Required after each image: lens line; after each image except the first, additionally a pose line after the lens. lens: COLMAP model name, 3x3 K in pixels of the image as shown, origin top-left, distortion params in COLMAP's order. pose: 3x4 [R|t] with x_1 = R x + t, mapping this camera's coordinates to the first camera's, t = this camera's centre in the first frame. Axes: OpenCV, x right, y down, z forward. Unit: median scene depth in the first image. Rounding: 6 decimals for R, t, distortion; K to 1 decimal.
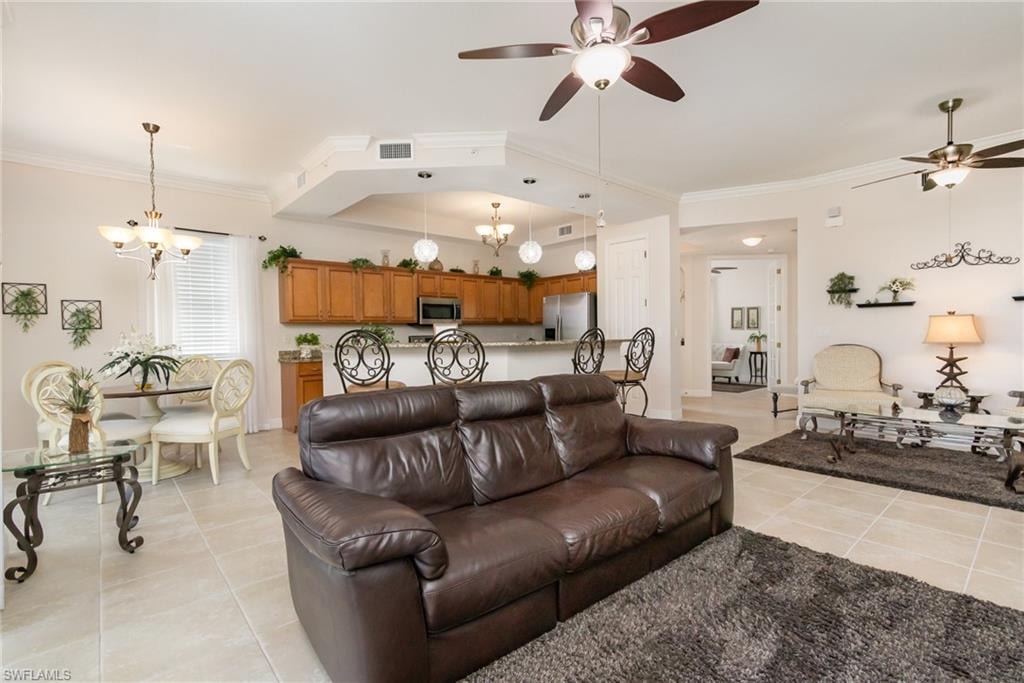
lens RADIAL K [[479.3, 0, 520.0], [0, 479.3, 342.8], [0, 0, 1]] dist [0.009033, -0.003870]
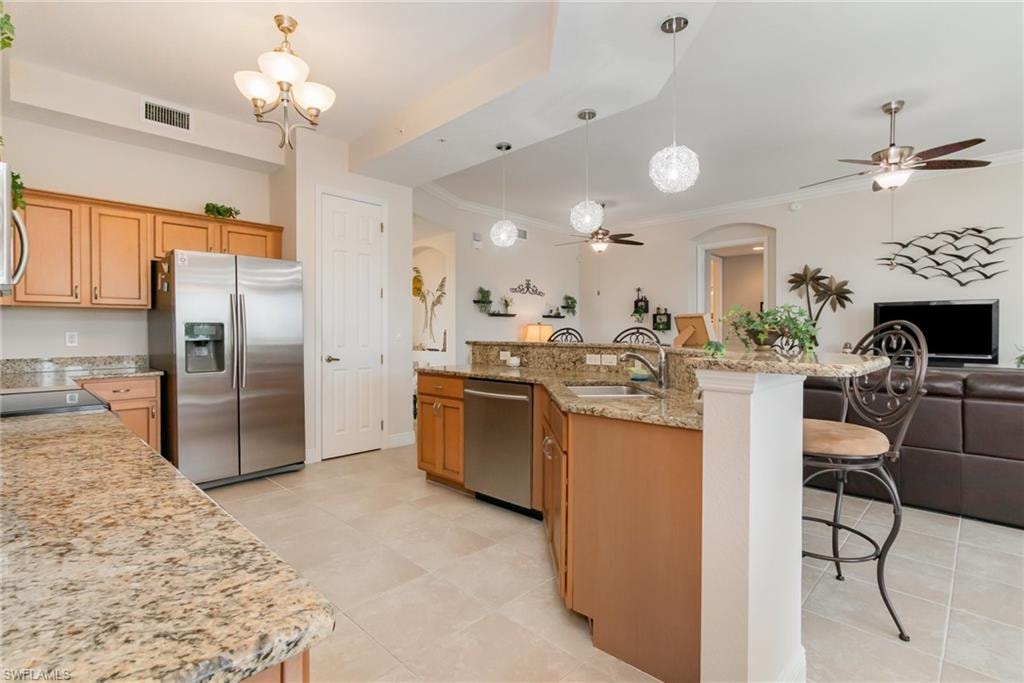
lens RADIAL K [[479.3, 0, 508.2], [0, 479.3, 338.8], [0, 0, 1]] dist [0.009033, -0.003870]
pose [[-0.050364, 0.001141, 0.998730, -0.593763], [0.021797, 0.999762, -0.000043, -0.010657], [-0.998493, 0.021767, -0.050377, 1.025035]]
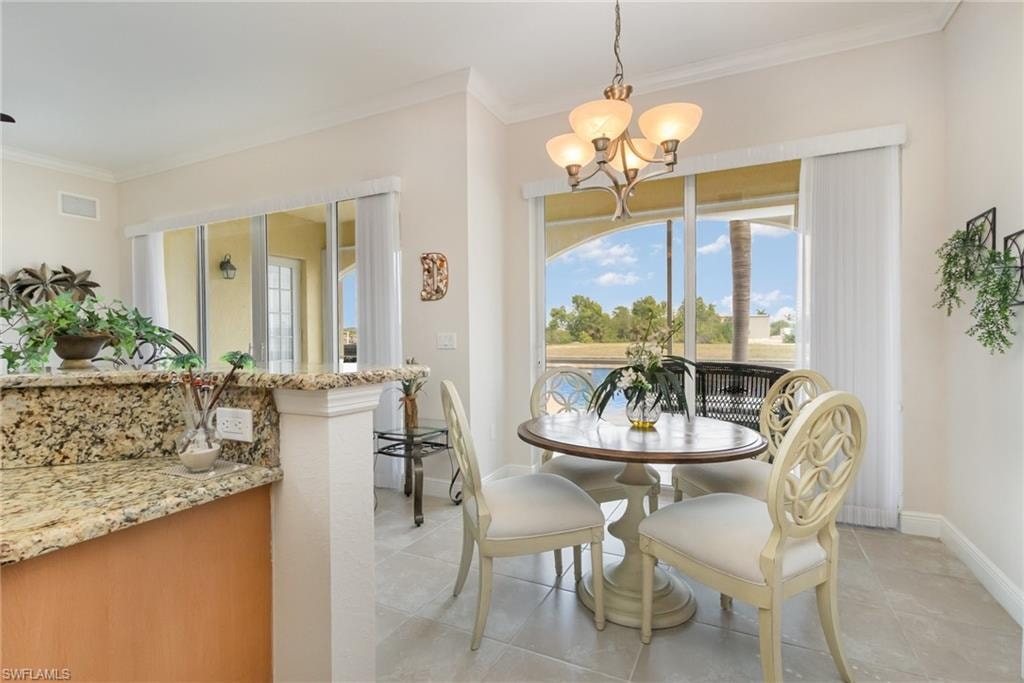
lens RADIAL K [[479.3, 0, 519.1], [0, 479.3, 346.5], [0, 0, 1]] dist [0.009033, -0.003870]
pose [[-0.931596, 0.029781, -0.362275, -0.354428], [0.012060, 0.998622, 0.051081, -0.016430], [0.363296, 0.043217, -0.930671, 1.101773]]
